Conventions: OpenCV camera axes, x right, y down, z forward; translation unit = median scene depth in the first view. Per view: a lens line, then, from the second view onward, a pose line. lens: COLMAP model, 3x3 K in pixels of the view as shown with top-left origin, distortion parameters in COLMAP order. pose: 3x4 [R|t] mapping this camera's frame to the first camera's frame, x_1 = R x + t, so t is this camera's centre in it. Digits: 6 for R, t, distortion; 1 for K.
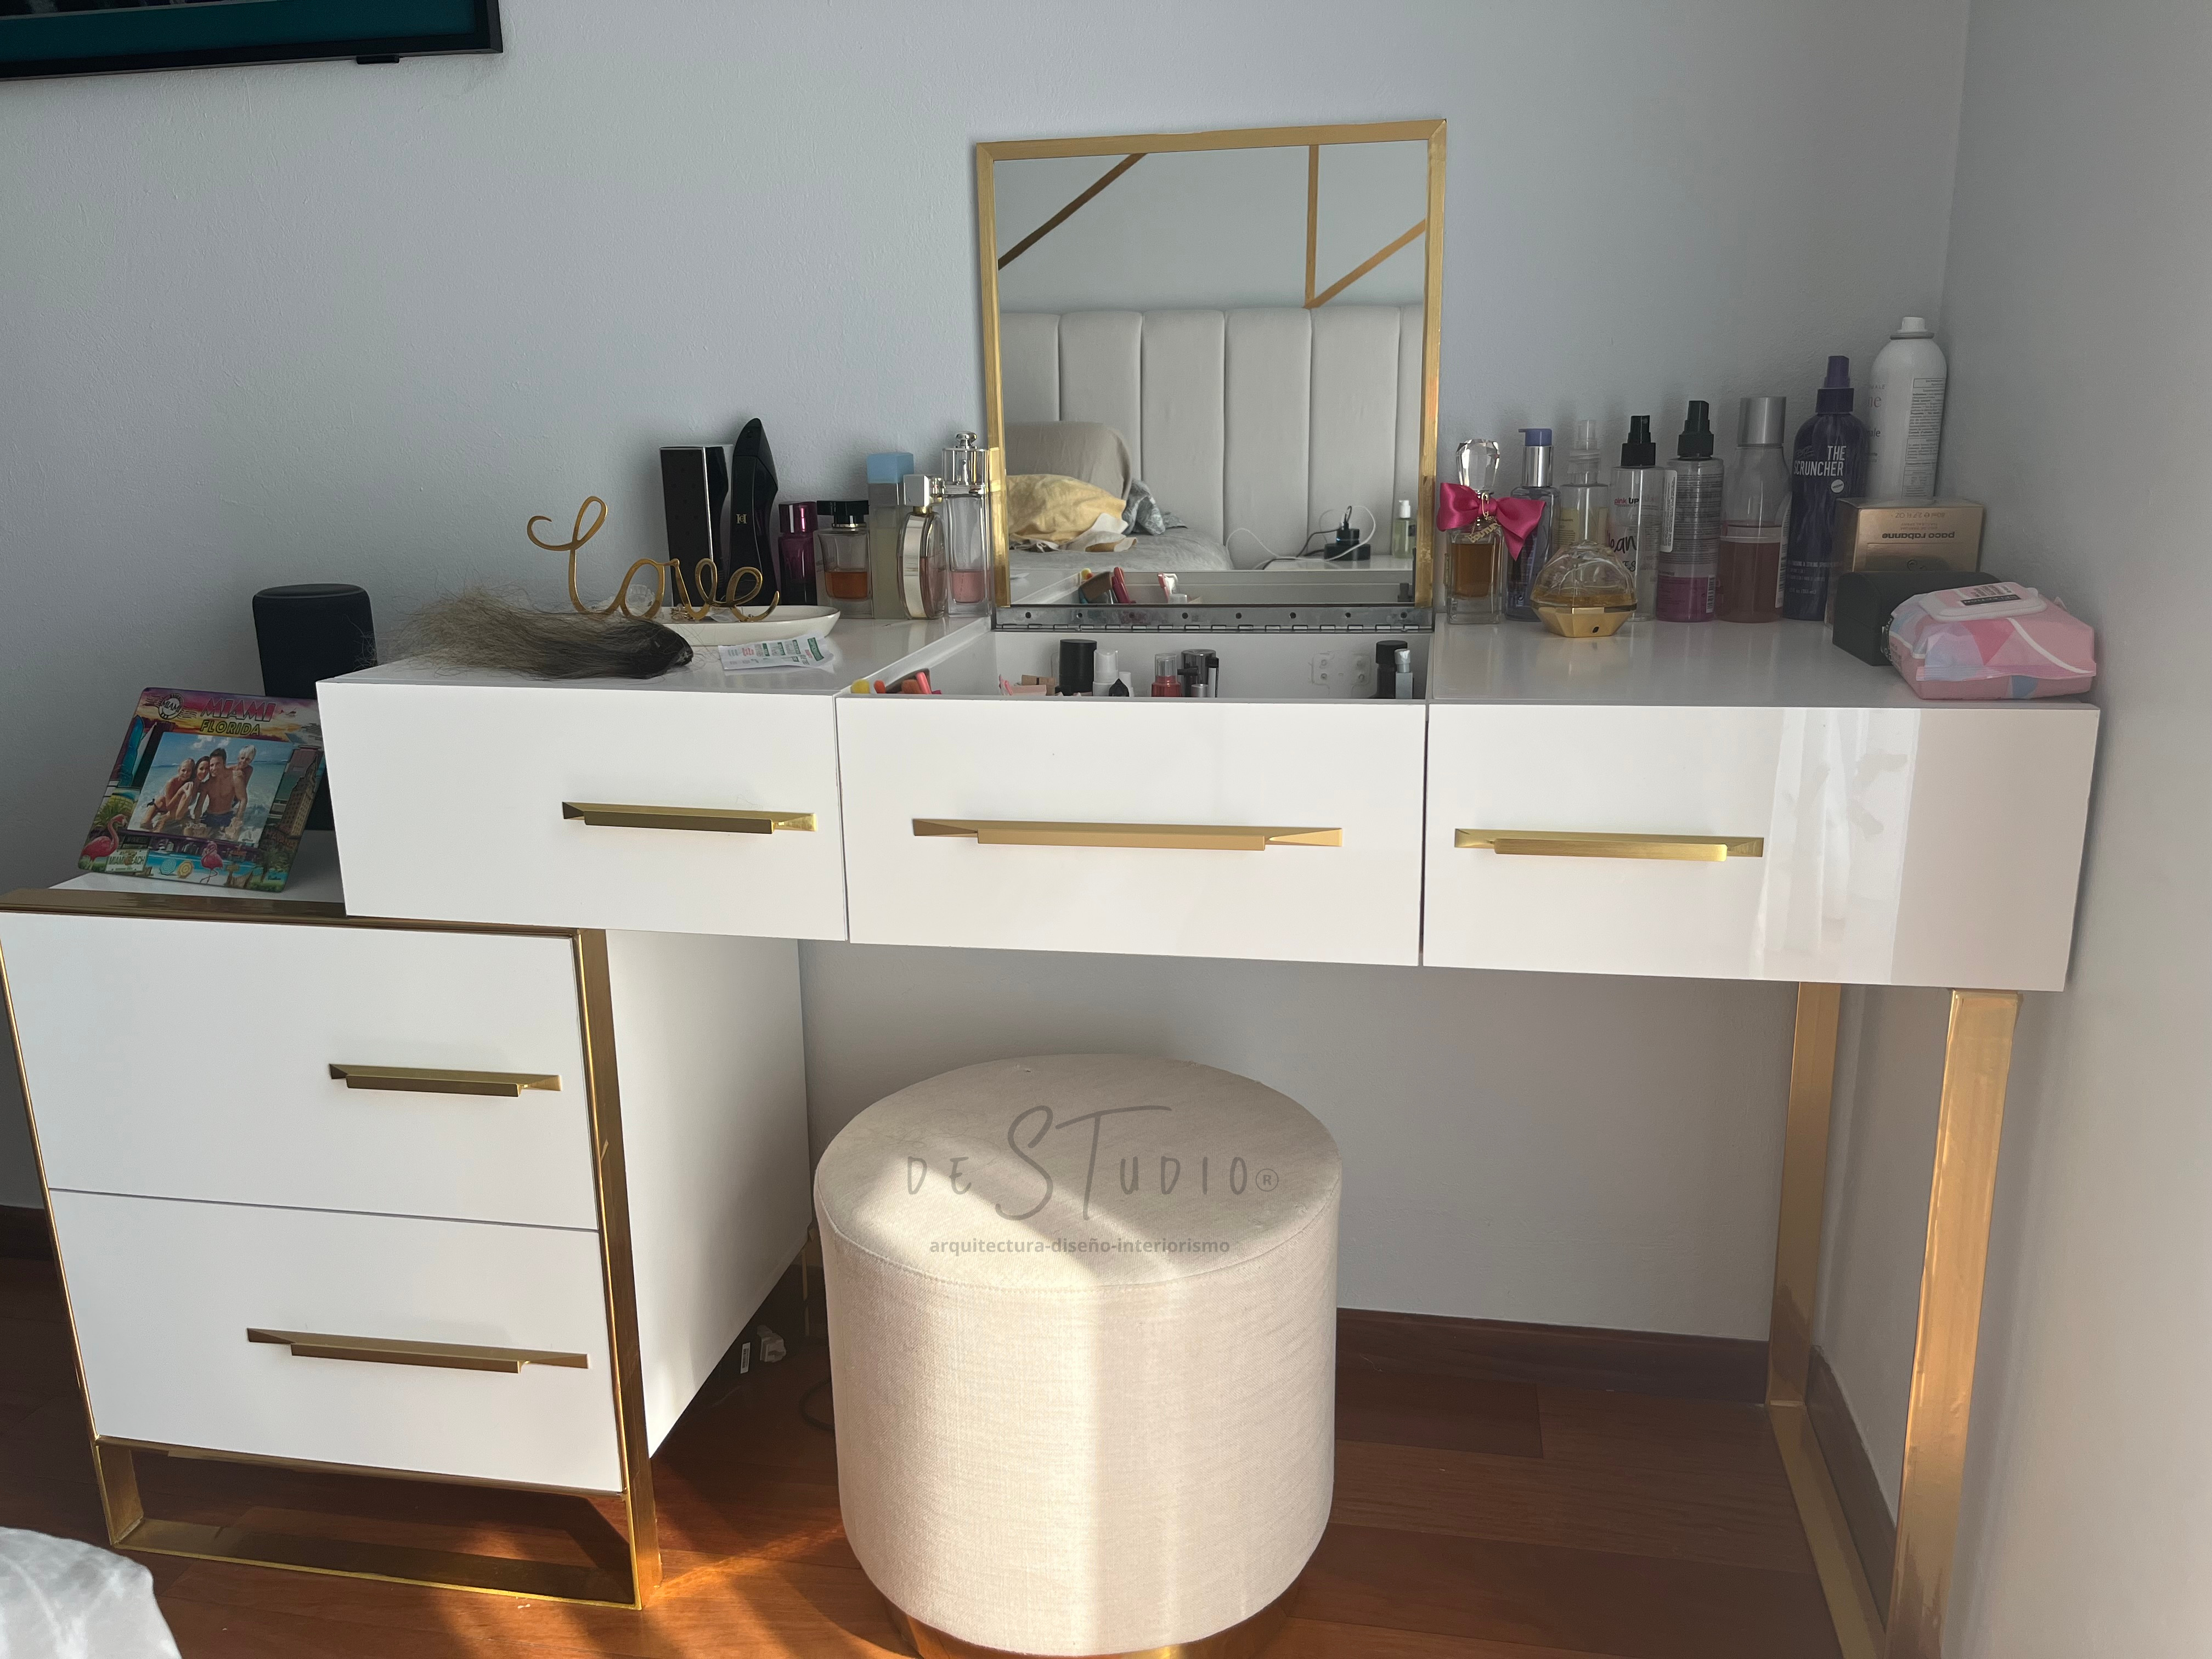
lens RADIAL K [[1643.2, 0, 1119.4], [0, 1643.2, 829.3], [0, 0, 1]] dist [0.010969, 0.002201]
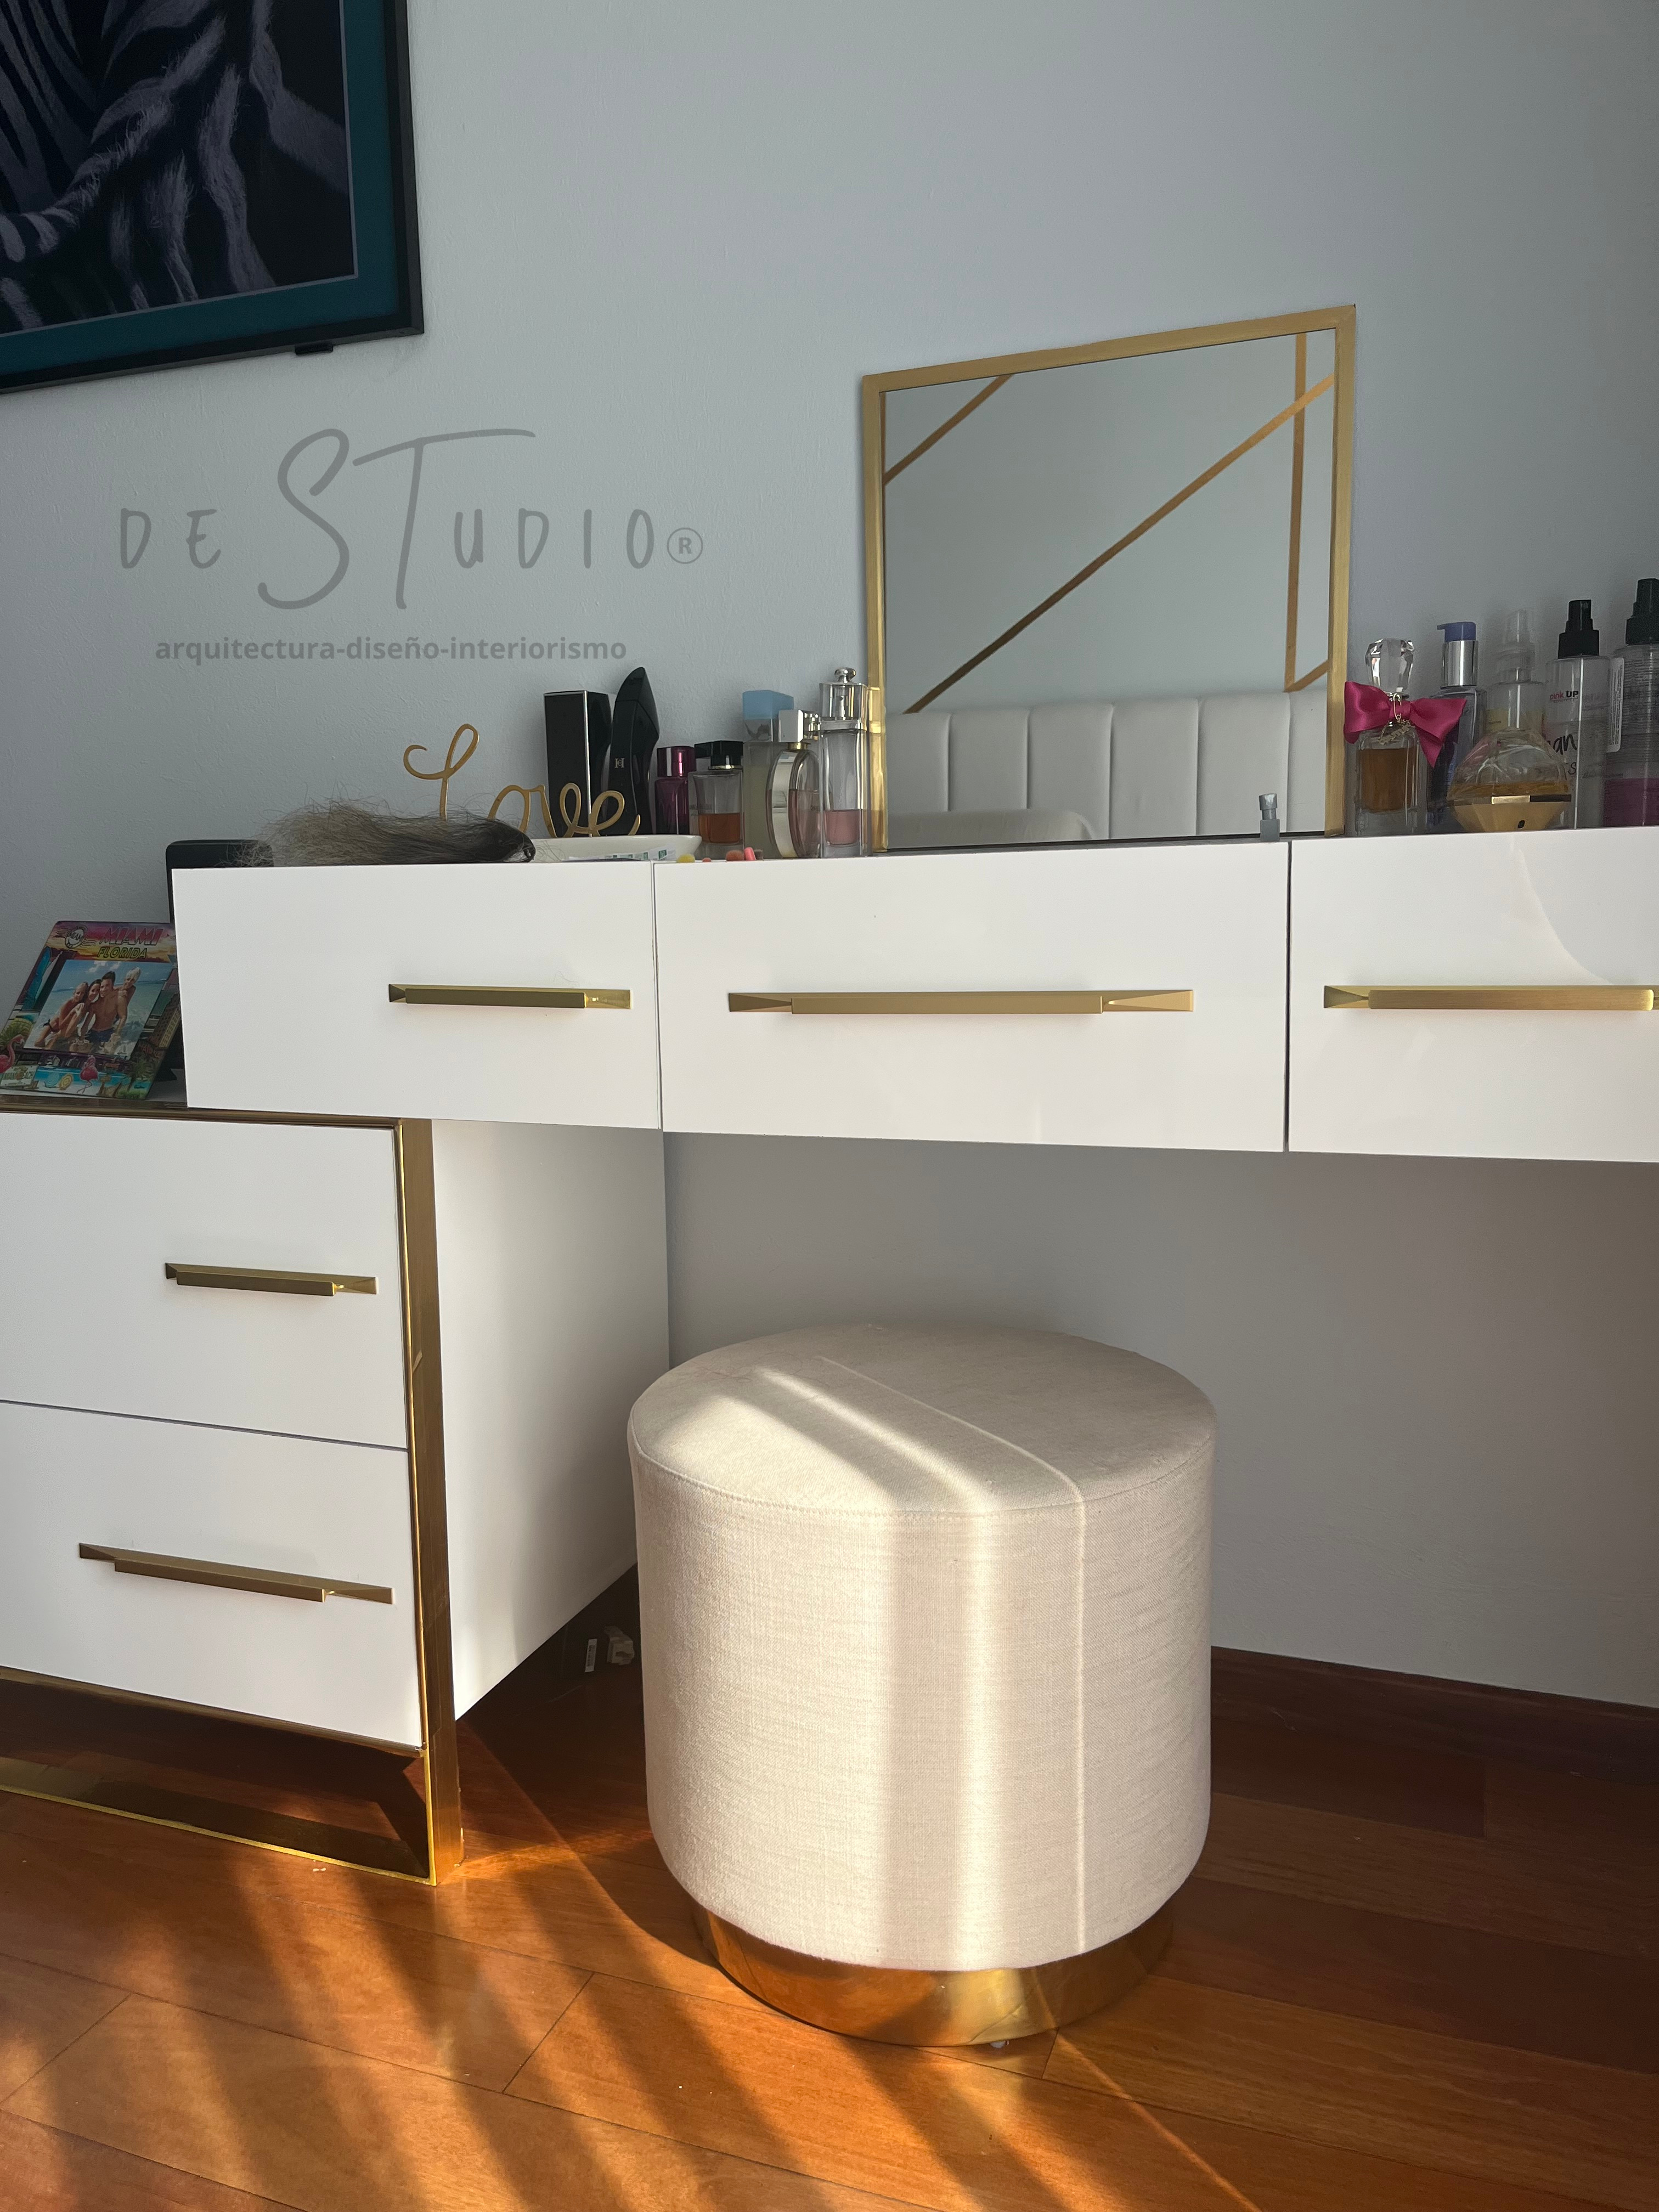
lens RADIAL K [[1643.2, 0, 820.5], [0, 1643.2, 1105.9], [0, 0, 1]] dist [0.010969, 0.002201]
pose [[0.982372, 0.017969, -0.186070, 0.085105], [-0.039685, 0.992727, -0.113655, 0.137346], [0.182674, 0.119036, 0.975941, 0.089556]]
